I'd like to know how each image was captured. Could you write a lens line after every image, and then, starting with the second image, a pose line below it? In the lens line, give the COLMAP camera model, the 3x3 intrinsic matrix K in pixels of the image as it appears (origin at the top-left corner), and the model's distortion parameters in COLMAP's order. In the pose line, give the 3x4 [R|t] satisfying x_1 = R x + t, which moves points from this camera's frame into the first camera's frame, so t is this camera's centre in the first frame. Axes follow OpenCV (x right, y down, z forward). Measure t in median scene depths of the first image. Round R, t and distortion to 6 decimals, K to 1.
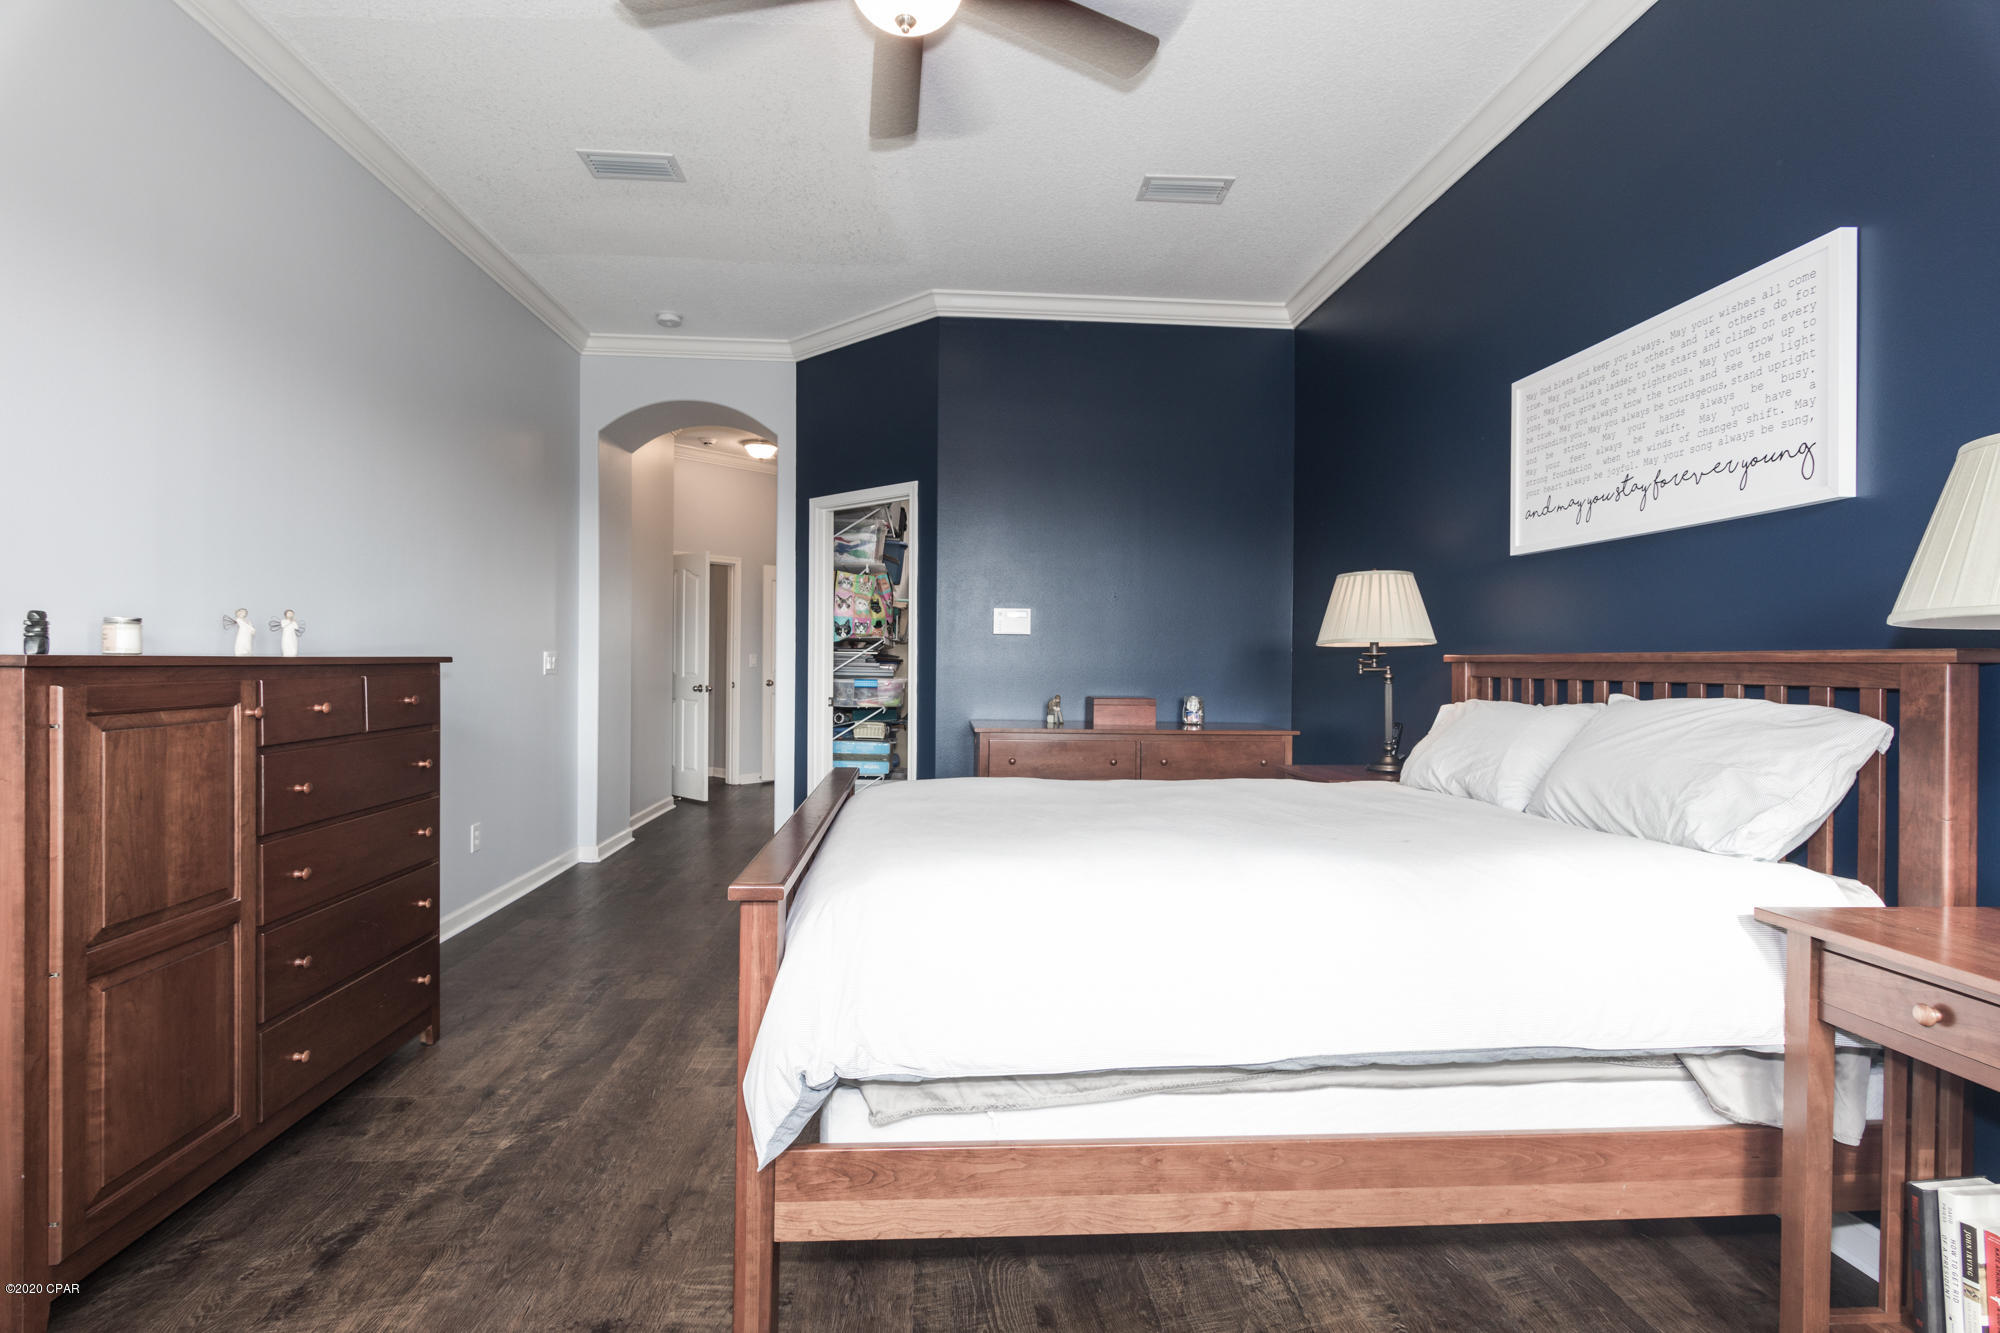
lens RADIAL K [[960.6, 0, 994.8], [0, 960.6, 665.8], [0, 0, 1]] dist [0.002841, -0.000516]
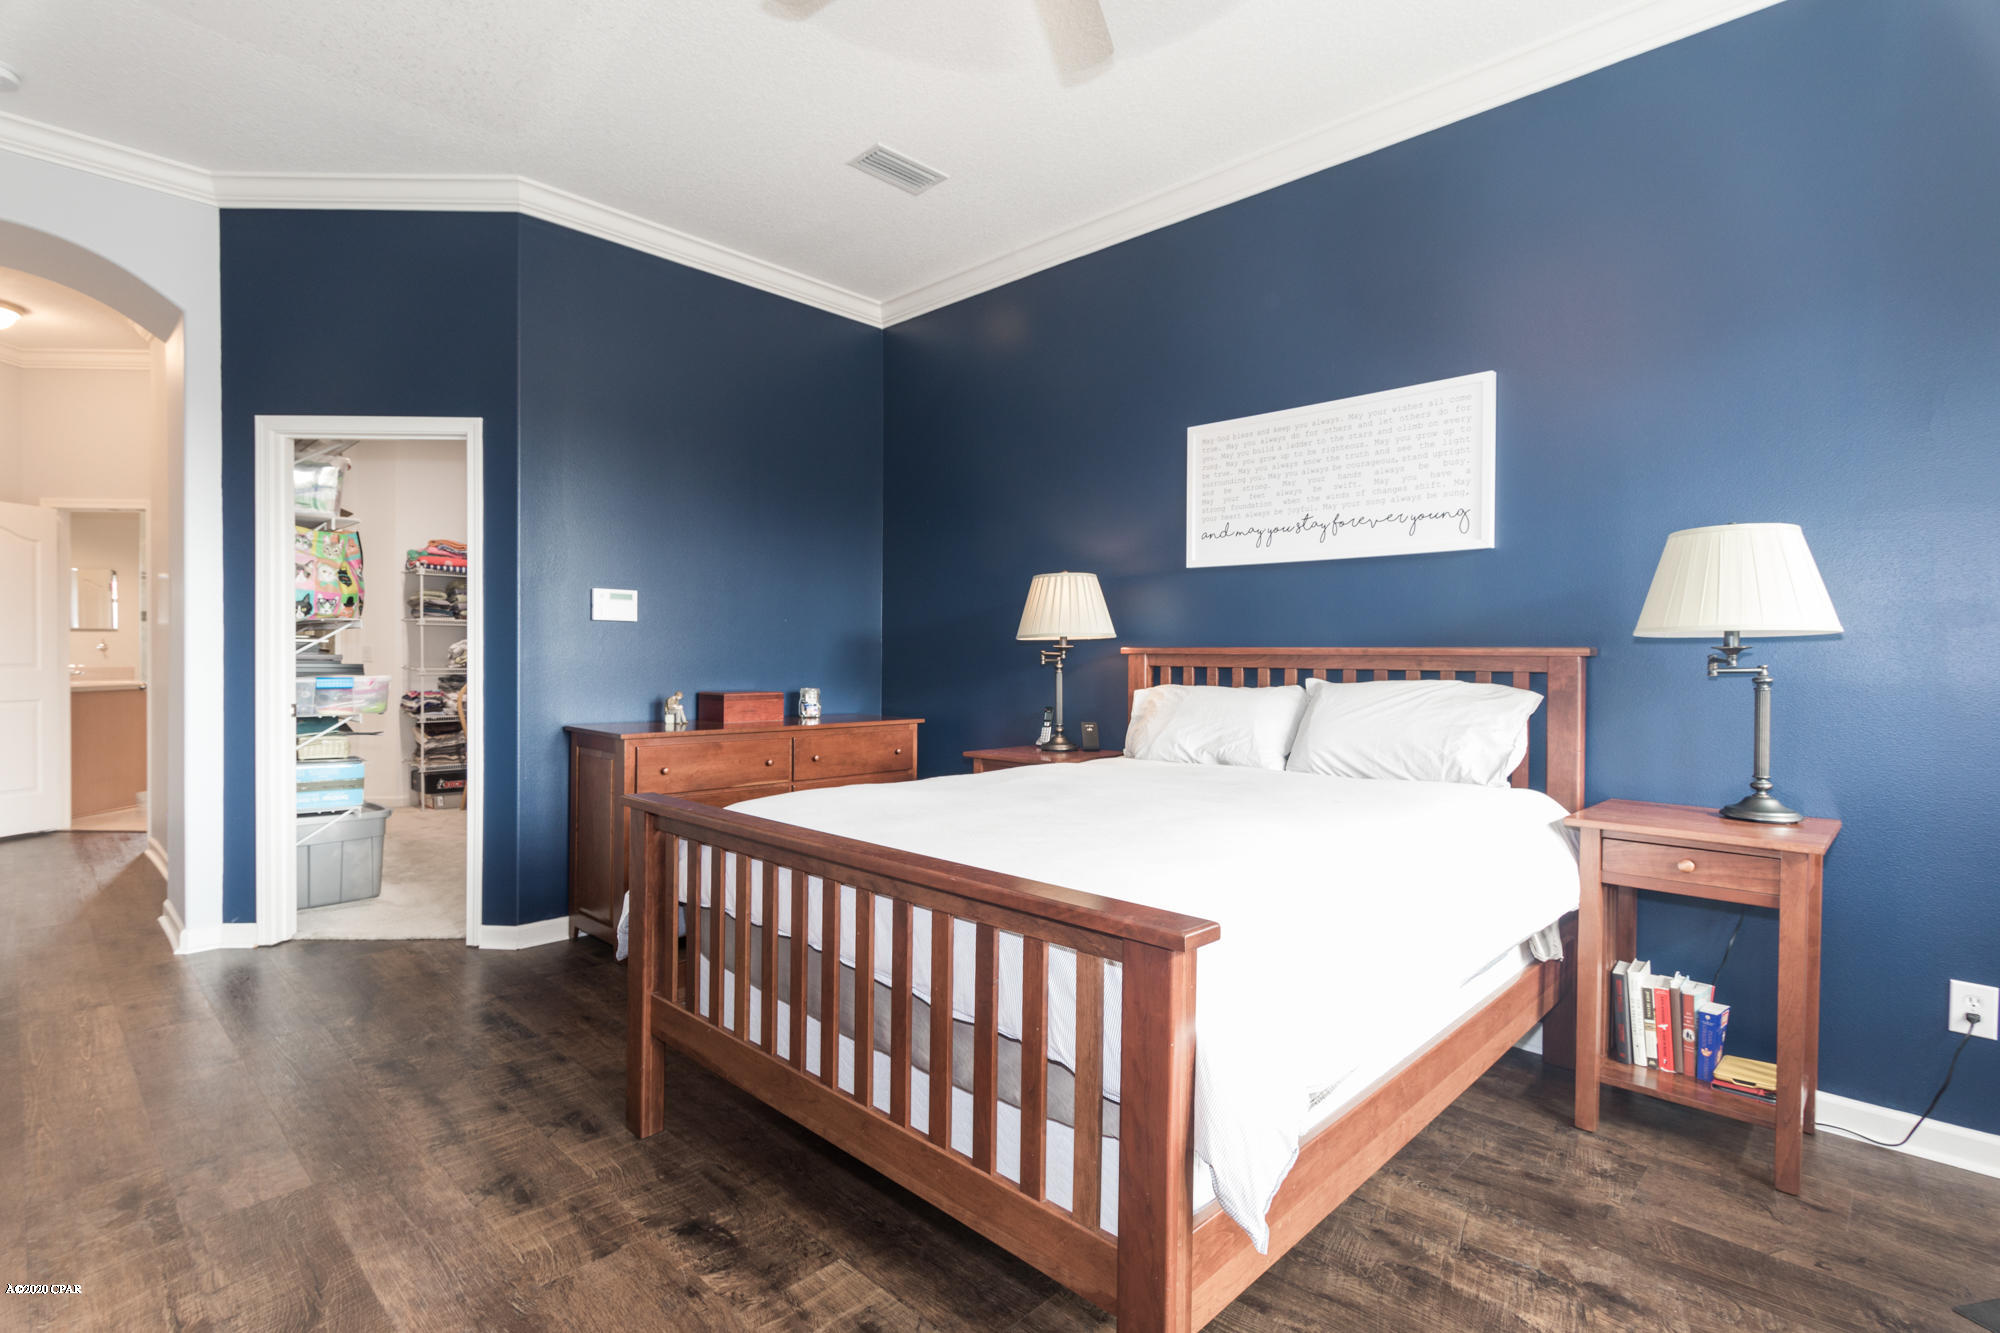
lens RADIAL K [[960.6, 0, 994.8], [0, 960.6, 665.8], [0, 0, 1]] dist [0.002841, -0.000516]
pose [[0.745039, -0.011555, 0.666921, -0.542672], [0.002828, 0.999896, 0.014164, -0.007957], [-0.667015, -0.008667, 0.744994, 0.284326]]
